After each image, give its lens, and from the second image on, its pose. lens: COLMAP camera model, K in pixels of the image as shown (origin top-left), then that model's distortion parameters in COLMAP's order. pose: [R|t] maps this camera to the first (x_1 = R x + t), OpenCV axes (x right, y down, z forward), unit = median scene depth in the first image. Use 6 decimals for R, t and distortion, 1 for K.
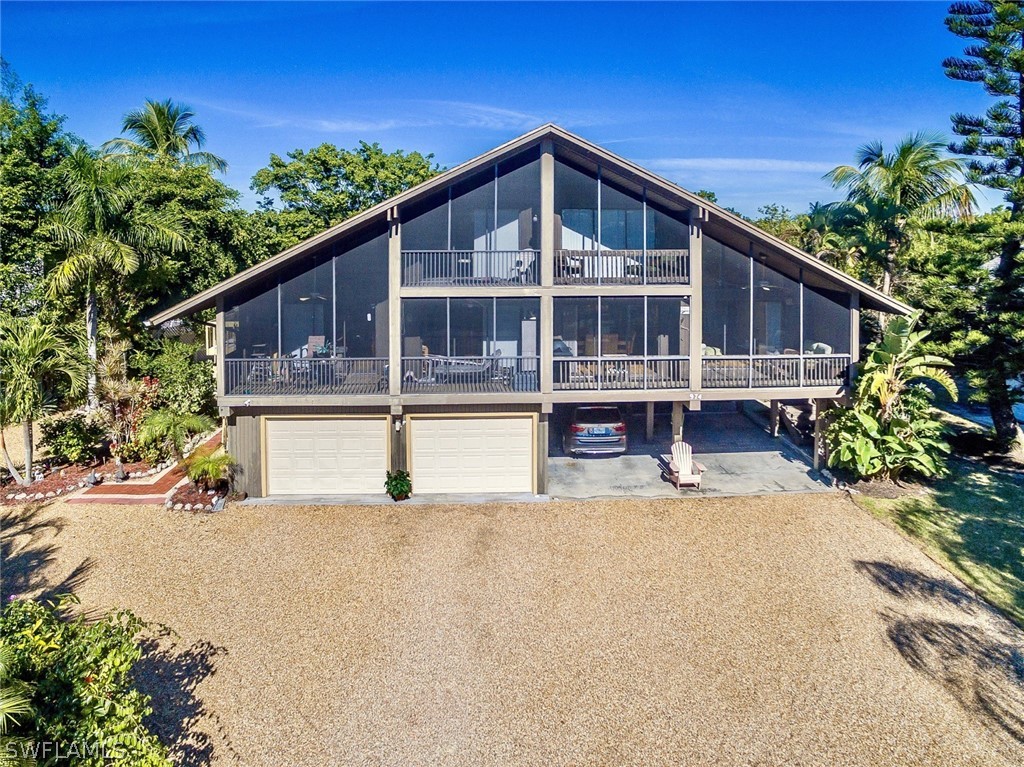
lens RADIAL K [[643.3, 0, 509.8], [0, 643.3, 248.9], [0, 0, 1]] dist [-0.092816, 0.054051]
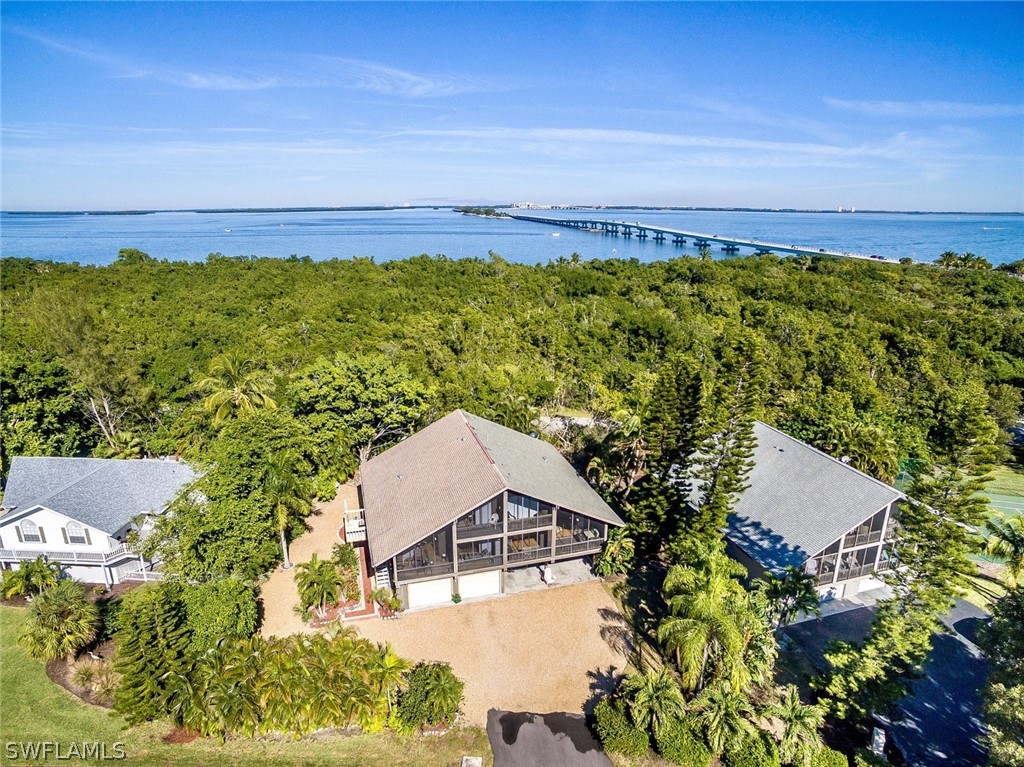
lens RADIAL K [[611.6, 0, 512.0], [0, 611.6, 383.5], [0, 0, 1]] dist [-0.124607, 0.091766]
pose [[0.971675, -0.060420, 0.228468, -0.501073], [-0.002992, 0.963542, 0.267540, -1.333246], [-0.236303, -0.260646, 0.936069, -1.416387]]
